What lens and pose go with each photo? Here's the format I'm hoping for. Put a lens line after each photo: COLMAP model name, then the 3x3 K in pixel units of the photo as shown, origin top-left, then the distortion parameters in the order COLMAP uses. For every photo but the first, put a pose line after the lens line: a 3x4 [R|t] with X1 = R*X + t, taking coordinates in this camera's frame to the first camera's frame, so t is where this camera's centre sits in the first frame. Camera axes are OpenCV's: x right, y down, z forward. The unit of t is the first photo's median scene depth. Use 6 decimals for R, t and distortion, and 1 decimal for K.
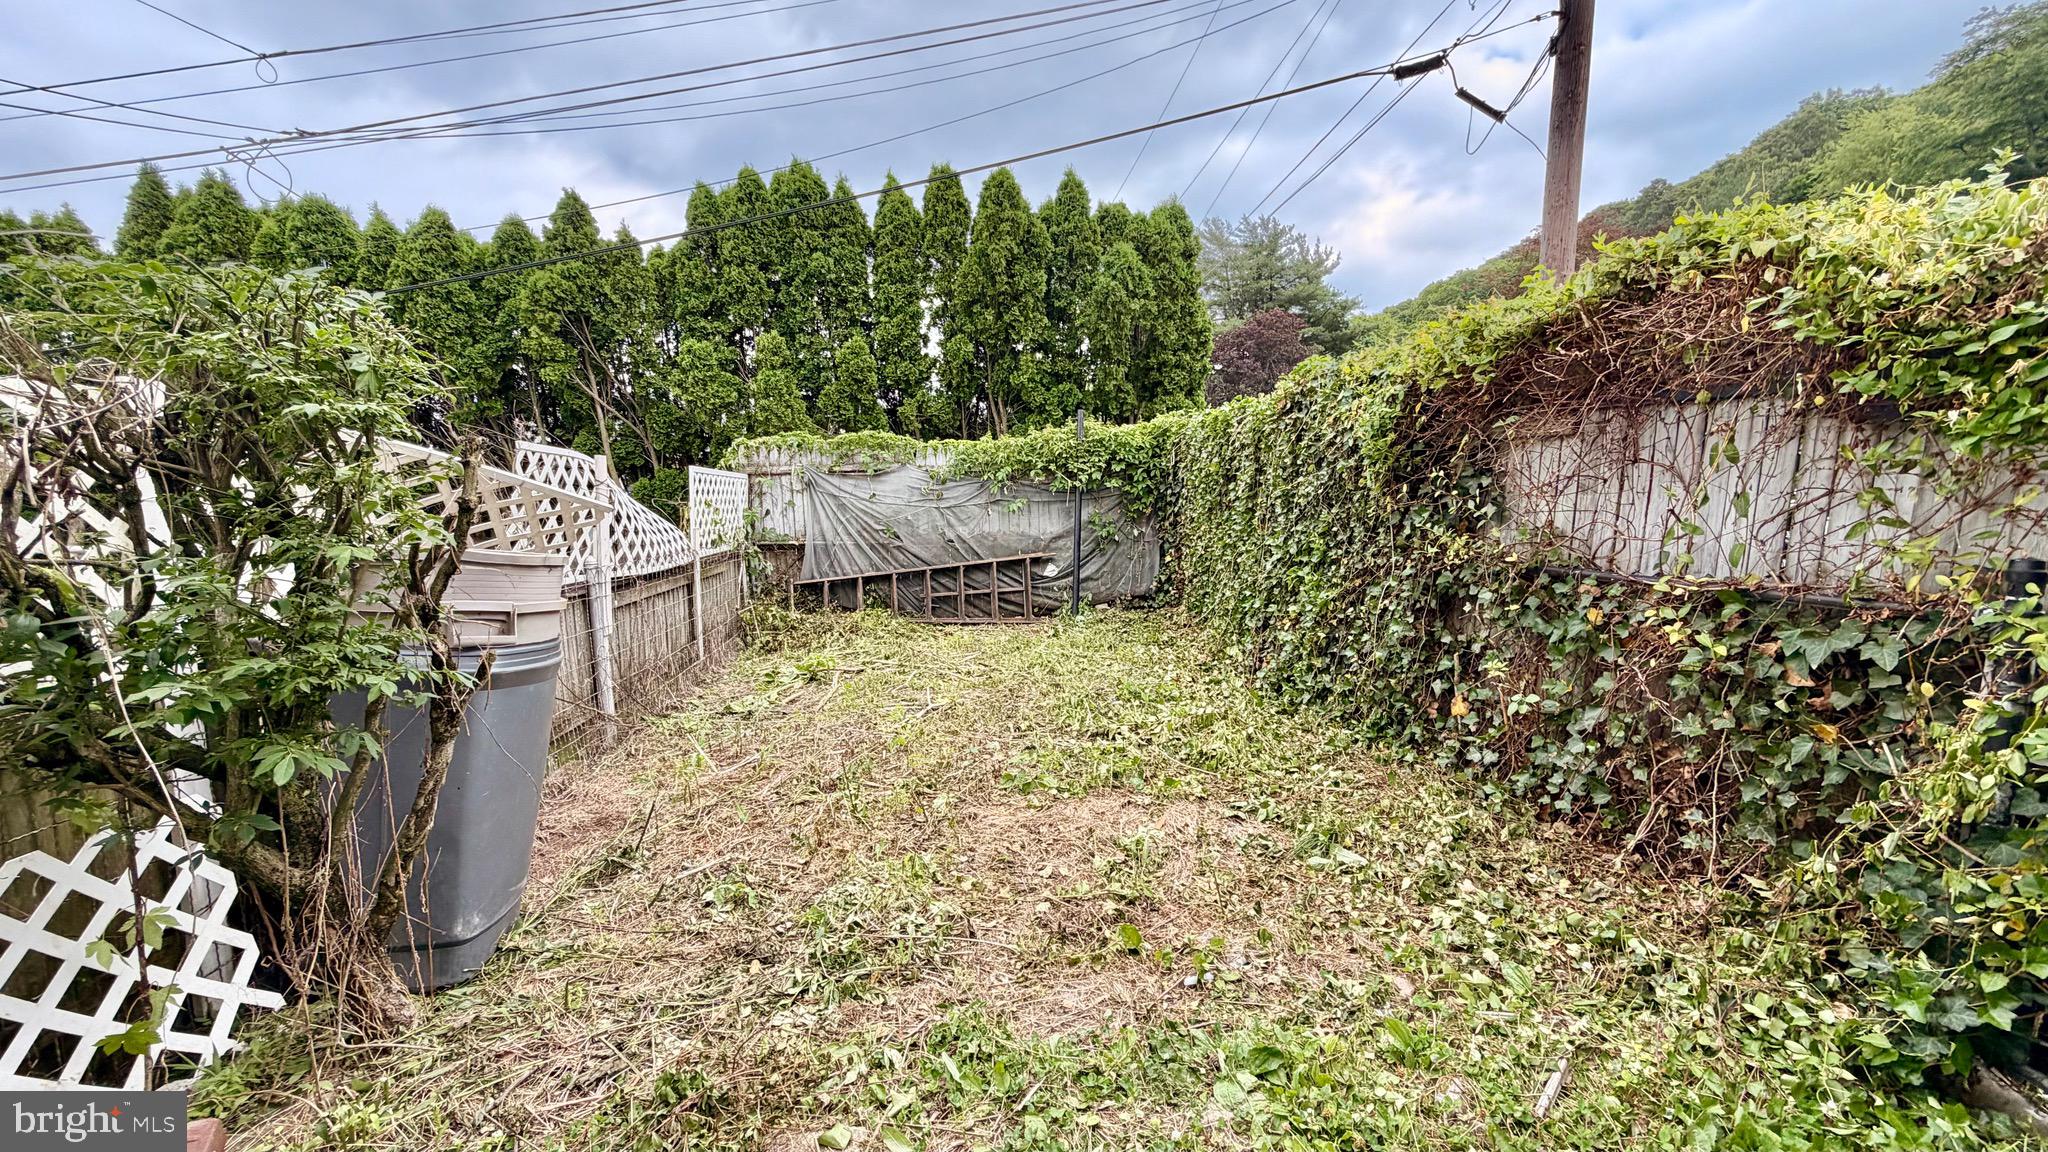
lens RADIAL K [[816.7, 0, 1021.8], [0, 816.7, 578.1], [0, 0, 1]] dist [-0.000184, -0.000358]
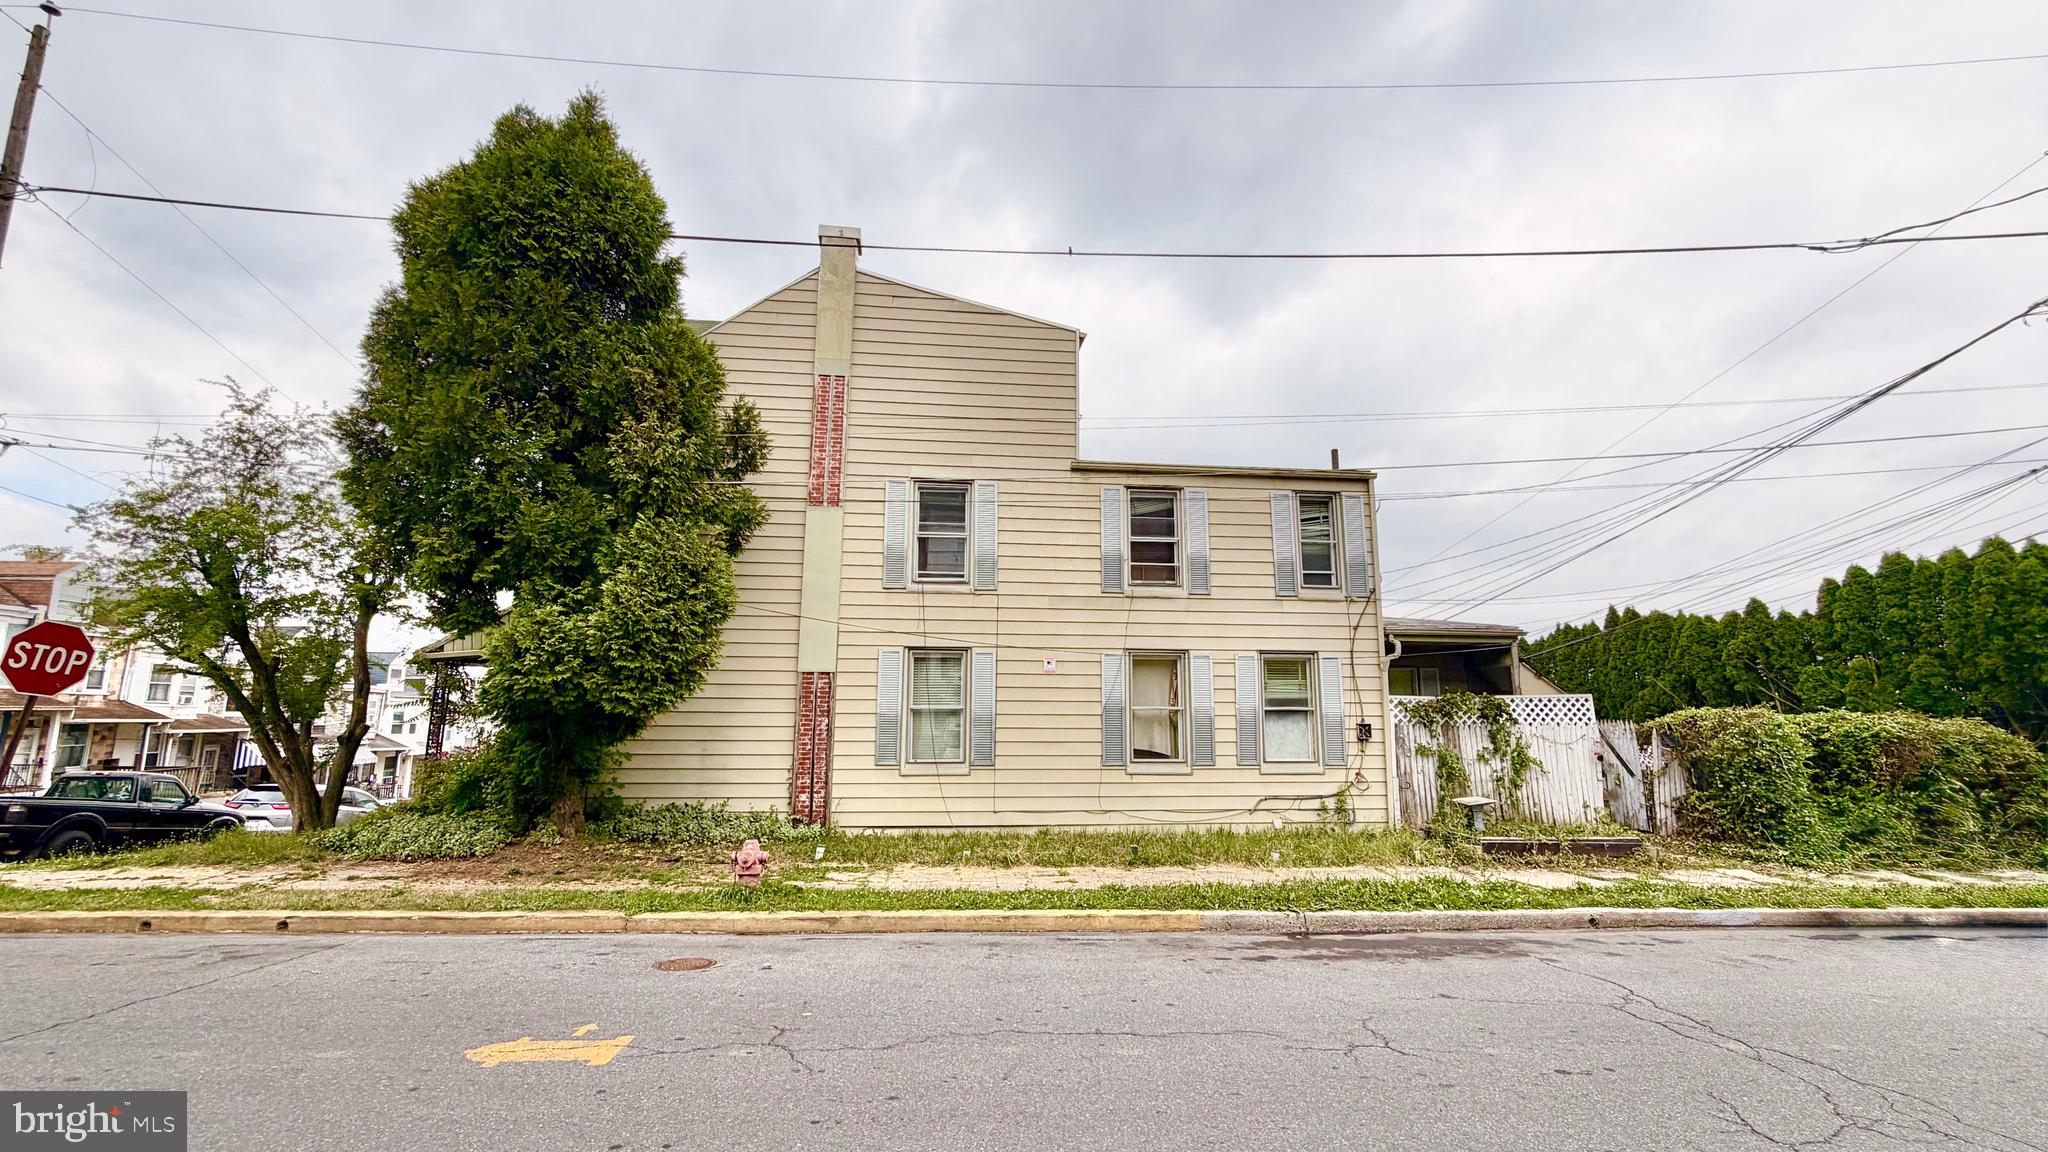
lens RADIAL K [[816.7, 0, 1015.2], [0, 816.7, 574.1], [0, 0, 1]] dist [-0.000184, -0.000358]
pose [[0.009636, -0.160930, -0.986919, 2.043644], [-0.117411, 0.979955, -0.160941, 0.033668], [0.993037, 0.117426, -0.009452, -1.176010]]
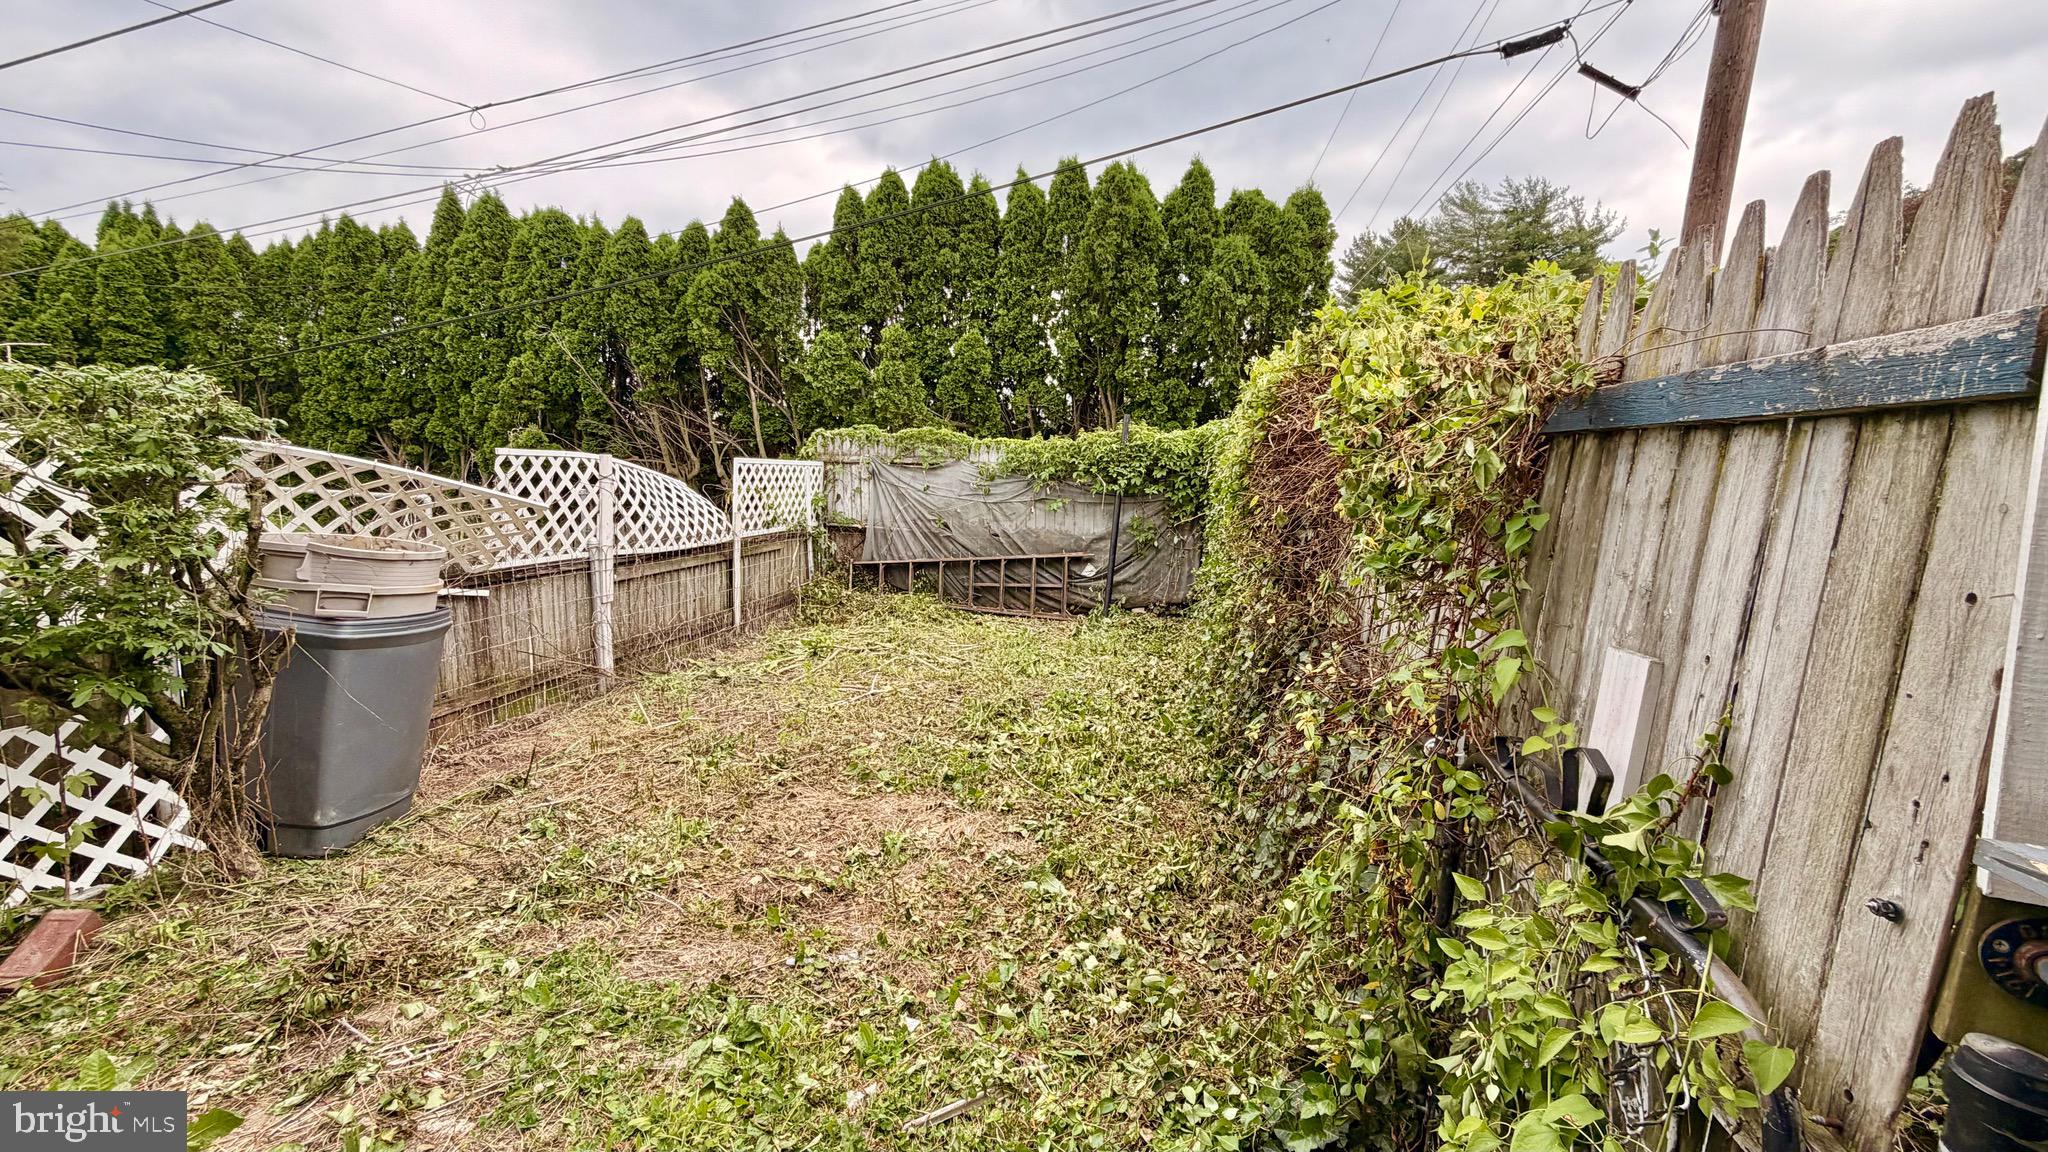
lens RADIAL K [[816.7, 0, 1021.9], [0, 816.7, 579.0], [0, 0, 1]] dist [-0.000184, -0.000358]
pose [[0.964788, 0.086544, -0.248385, 0.208887], [-0.078743, 0.996044, 0.041190, -0.034335], [0.250967, -0.020181, 0.967785, -0.010293]]
